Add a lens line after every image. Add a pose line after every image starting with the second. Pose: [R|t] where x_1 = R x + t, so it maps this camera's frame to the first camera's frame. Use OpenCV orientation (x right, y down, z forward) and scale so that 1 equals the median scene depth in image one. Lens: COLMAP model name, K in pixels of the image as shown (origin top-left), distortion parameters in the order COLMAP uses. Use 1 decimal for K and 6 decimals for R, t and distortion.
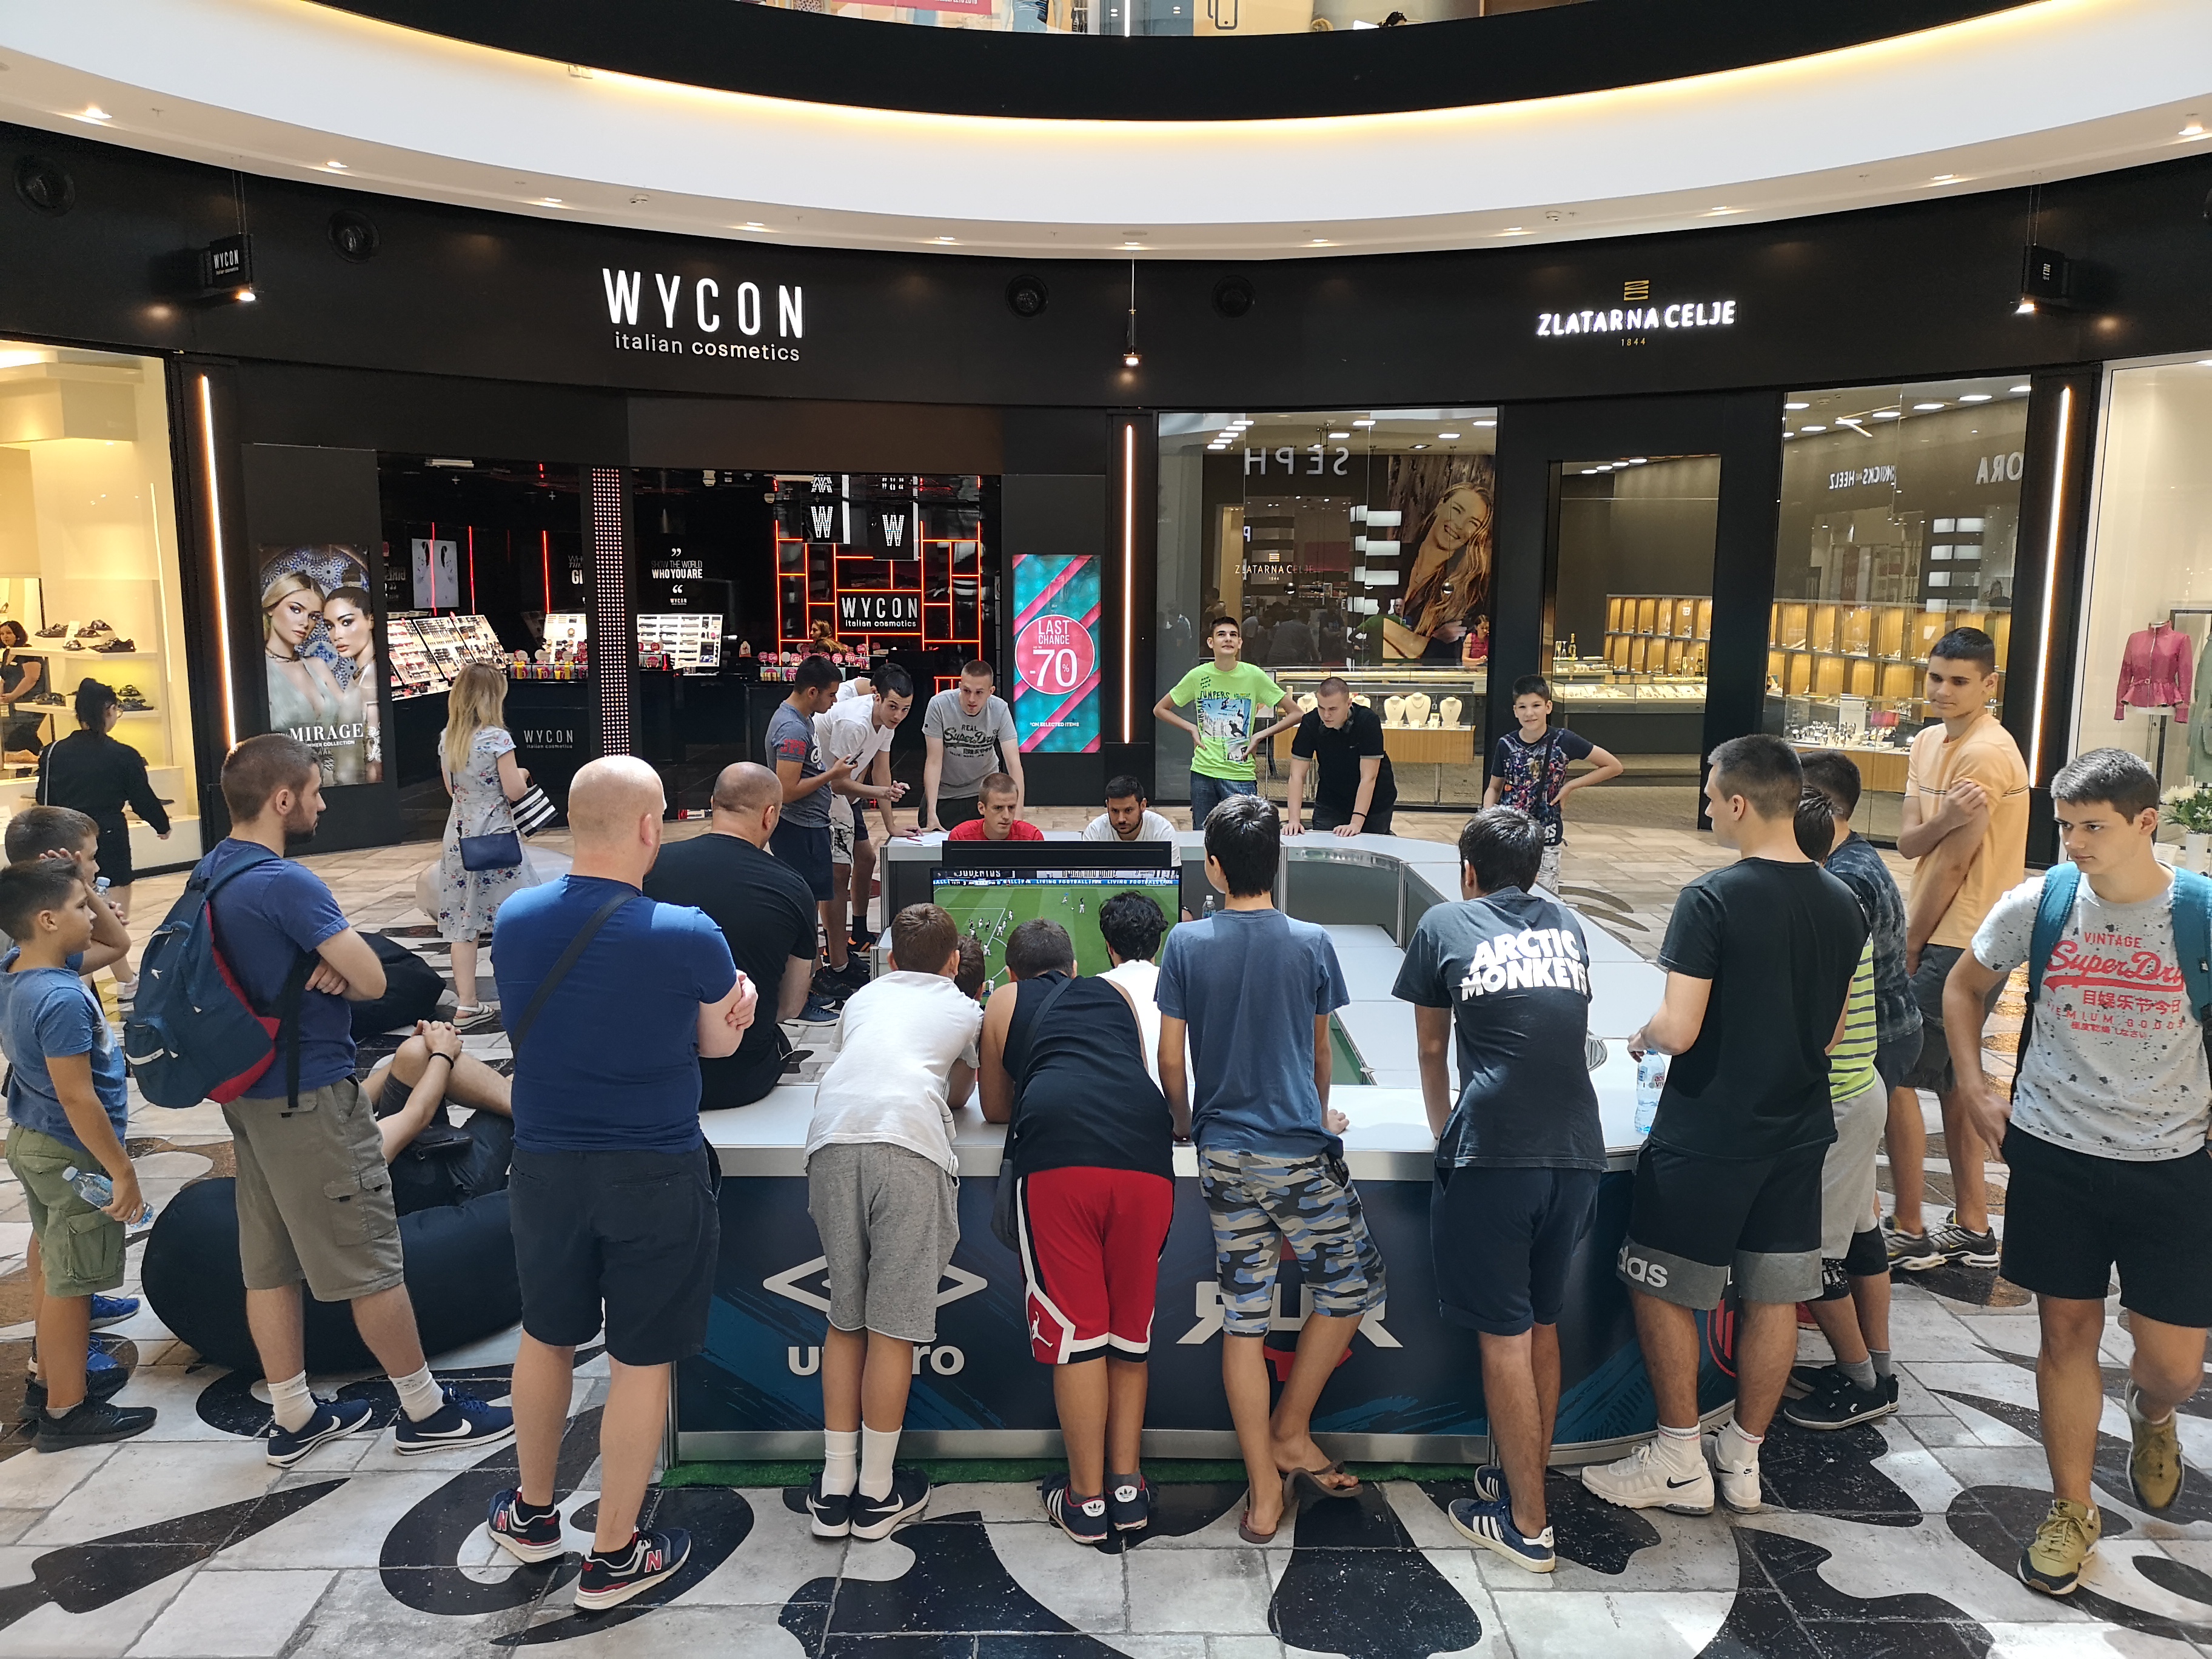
lens RADIAL K [[1722.1, 0, 1099.7], [0, 1722.1, 837.3], [0, 0, 1]] dist [0.046014, -0.049436]
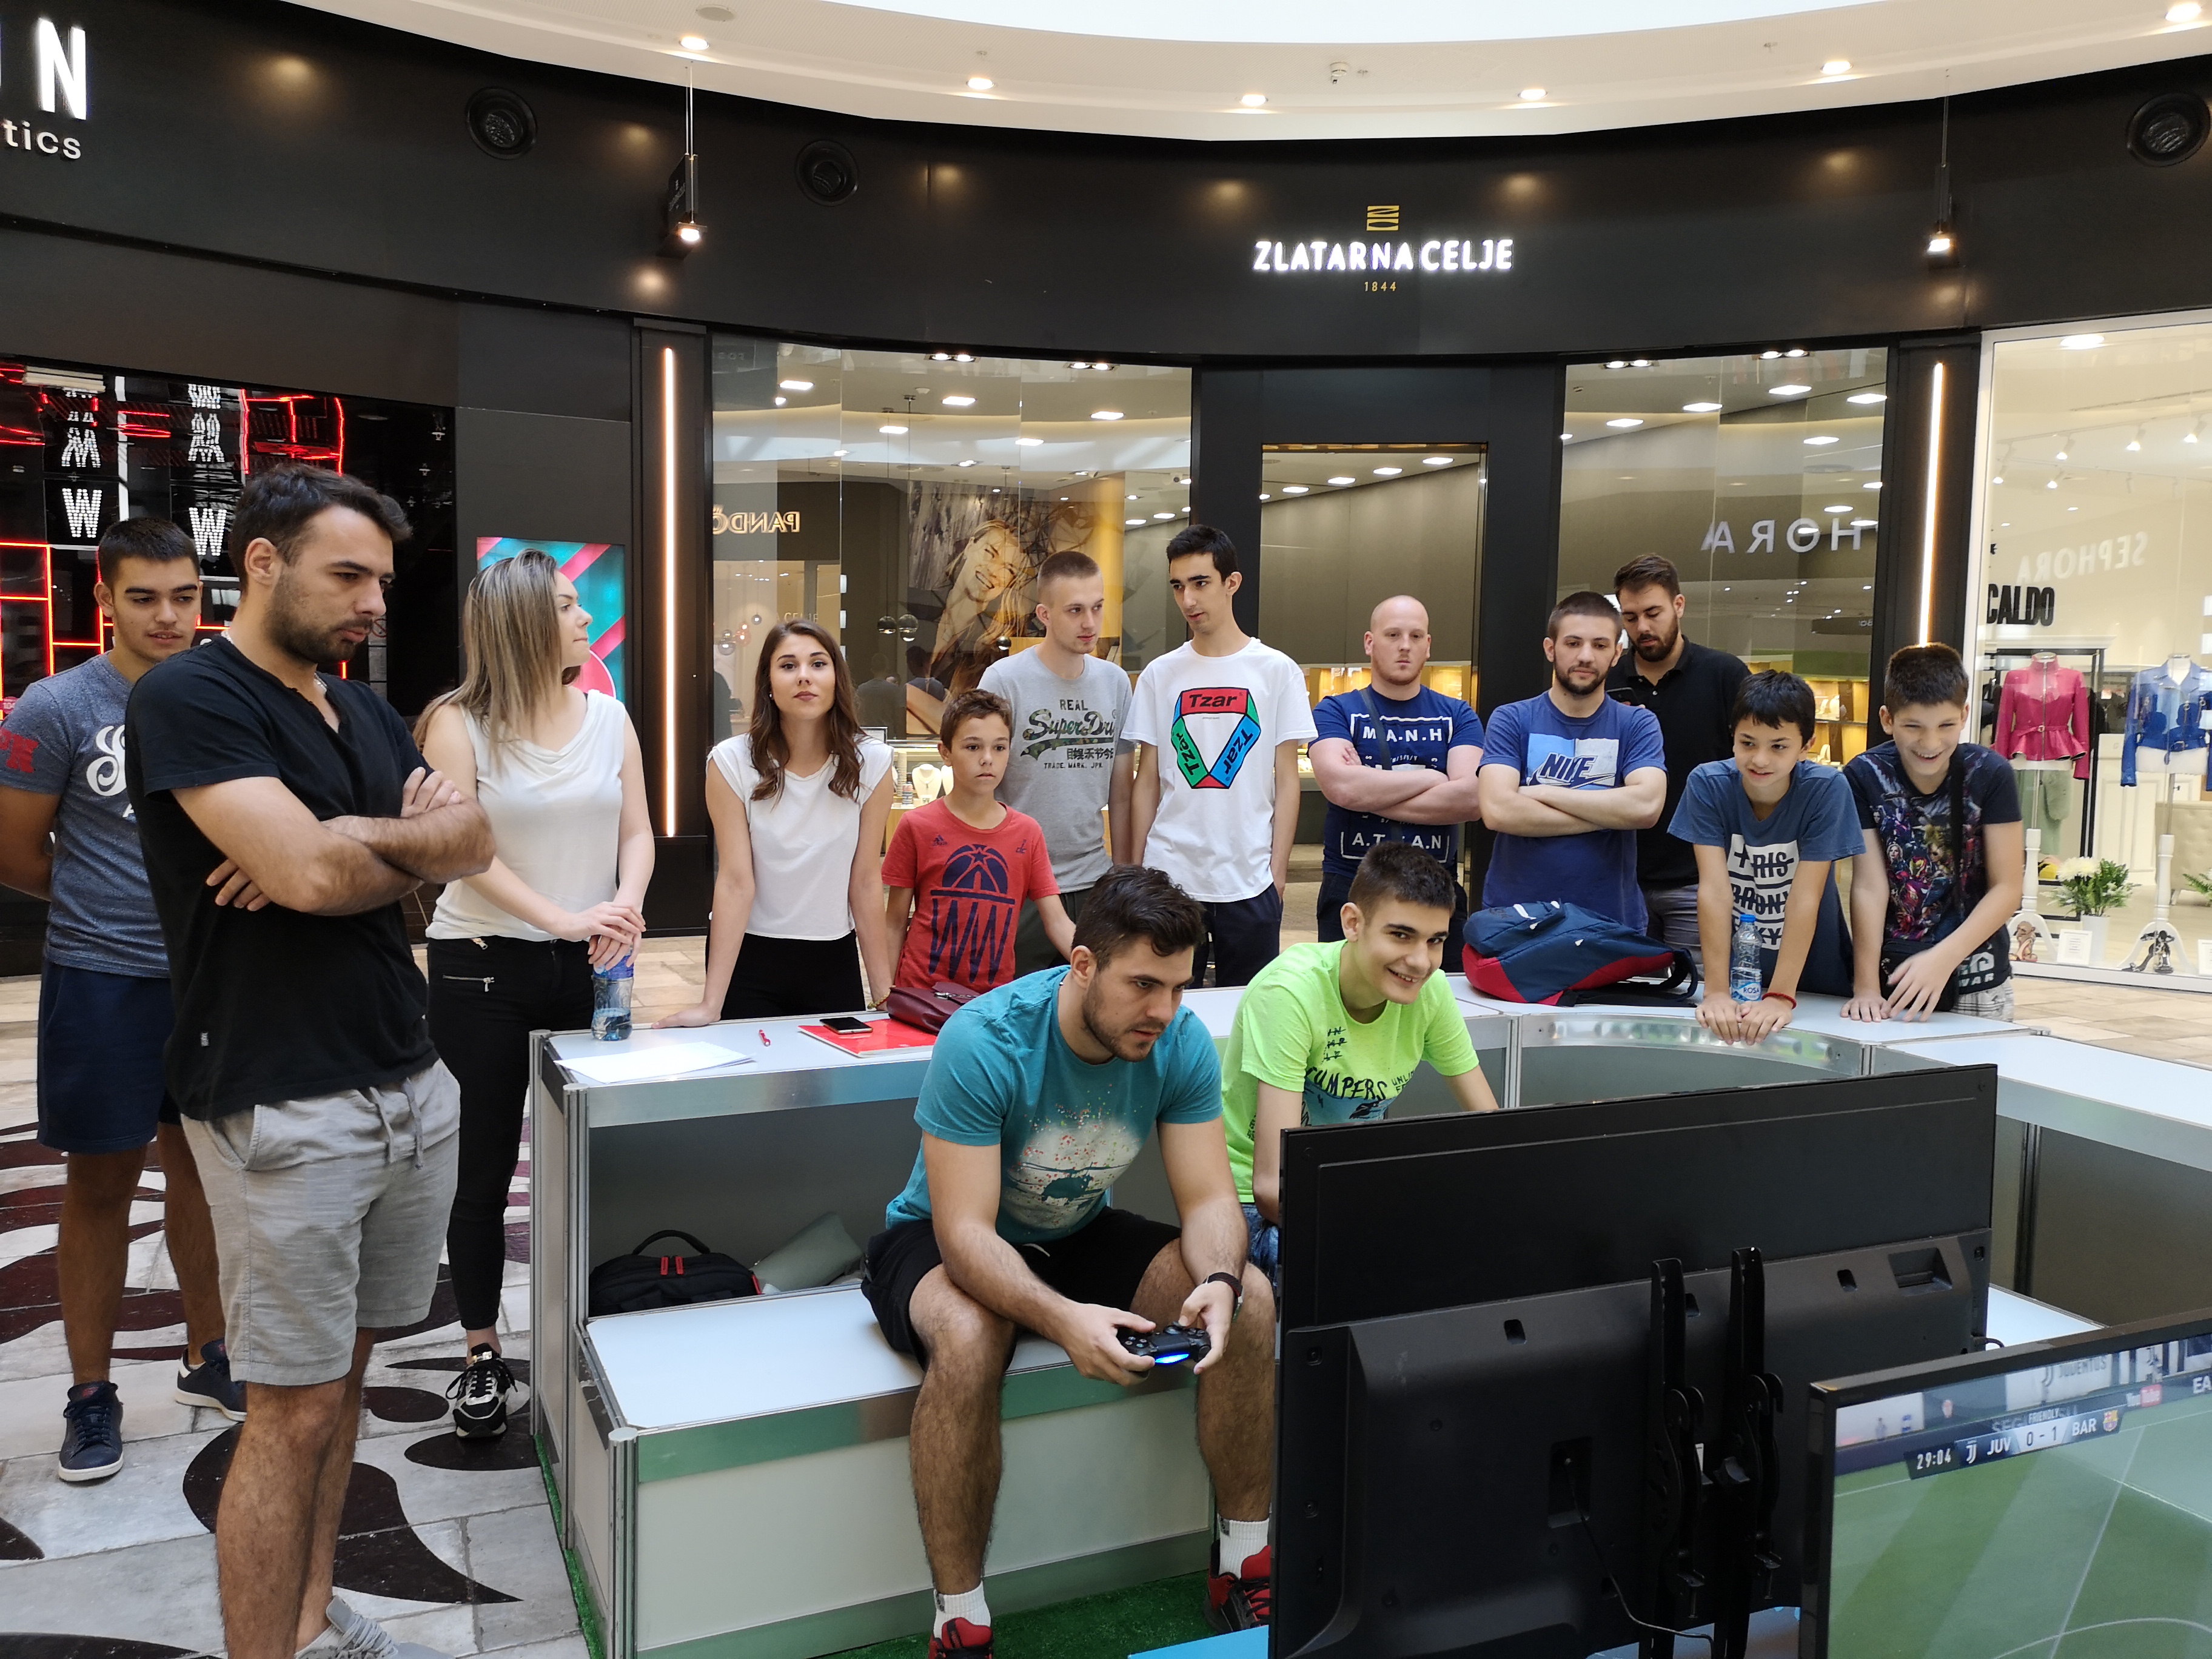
lens RADIAL K [[1696.6, 0, 1101.4], [0, 1696.6, 832.4], [0, 0, 1]] dist [0.081092, -0.075610]
pose [[0.919266, -0.018370, 0.393209, -0.087505], [0.044023, 0.997442, -0.056321, -0.013204], [-0.391168, 0.069084, 0.917723, 0.345589]]
